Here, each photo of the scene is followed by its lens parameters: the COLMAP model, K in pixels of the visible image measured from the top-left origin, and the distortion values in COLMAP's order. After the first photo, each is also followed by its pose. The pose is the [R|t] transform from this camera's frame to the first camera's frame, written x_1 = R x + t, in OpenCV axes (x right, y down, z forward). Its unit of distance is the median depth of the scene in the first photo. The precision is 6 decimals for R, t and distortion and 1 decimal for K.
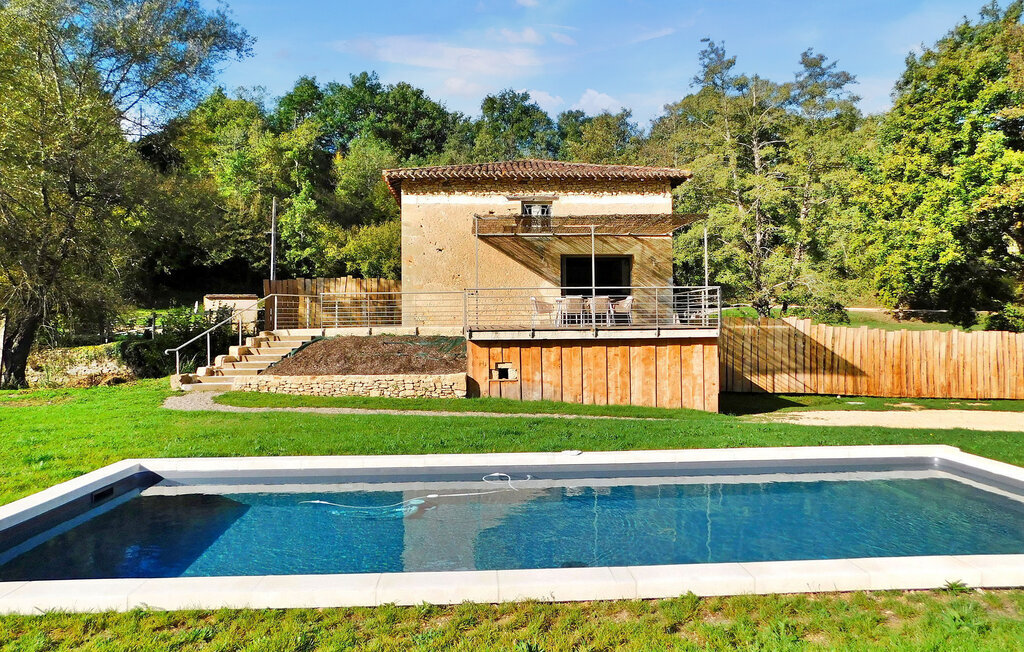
lens RADIAL K [[727.6, 0, 514.8], [0, 727.6, 288.8], [0, 0, 1]] dist [-0.035213, 0.034307]
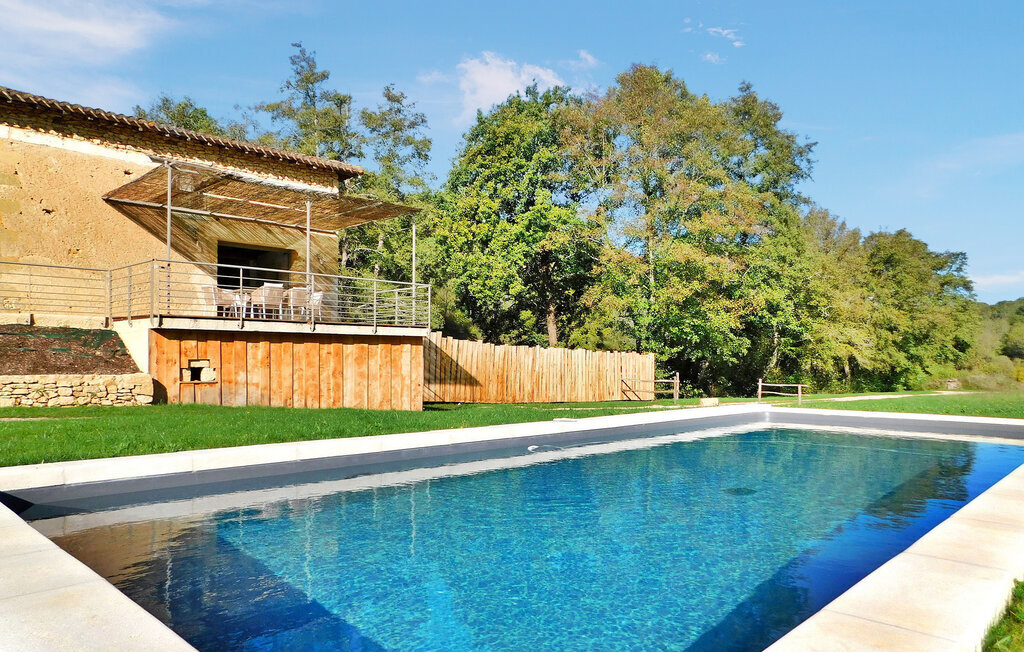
lens RADIAL K [[699.1, 0, 511.7], [0, 699.1, 371.2], [0, 0, 1]] dist [-0.040726, 0.027969]
pose [[0.741334, 0.002496, 0.671132, -0.218230], [-0.040136, 0.998368, 0.040622, 0.057196], [-0.669935, -0.057051, 0.740224, 0.180219]]
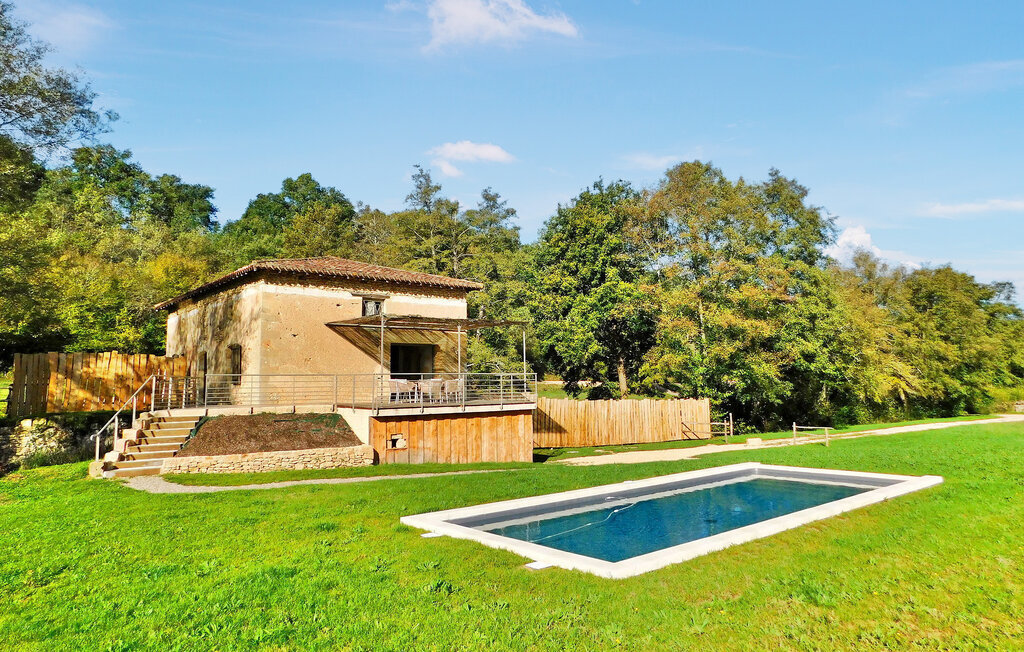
lens RADIAL K [[693.8, 0, 517.1], [0, 693.8, 288.4], [0, 0, 1]] dist [-0.056416, 0.061300]
pose [[0.801102, 0.077294, 0.593517, -0.462362], [-0.018157, 0.994308, -0.104983, -0.020247], [-0.598253, 0.073325, 0.797945, -0.061183]]
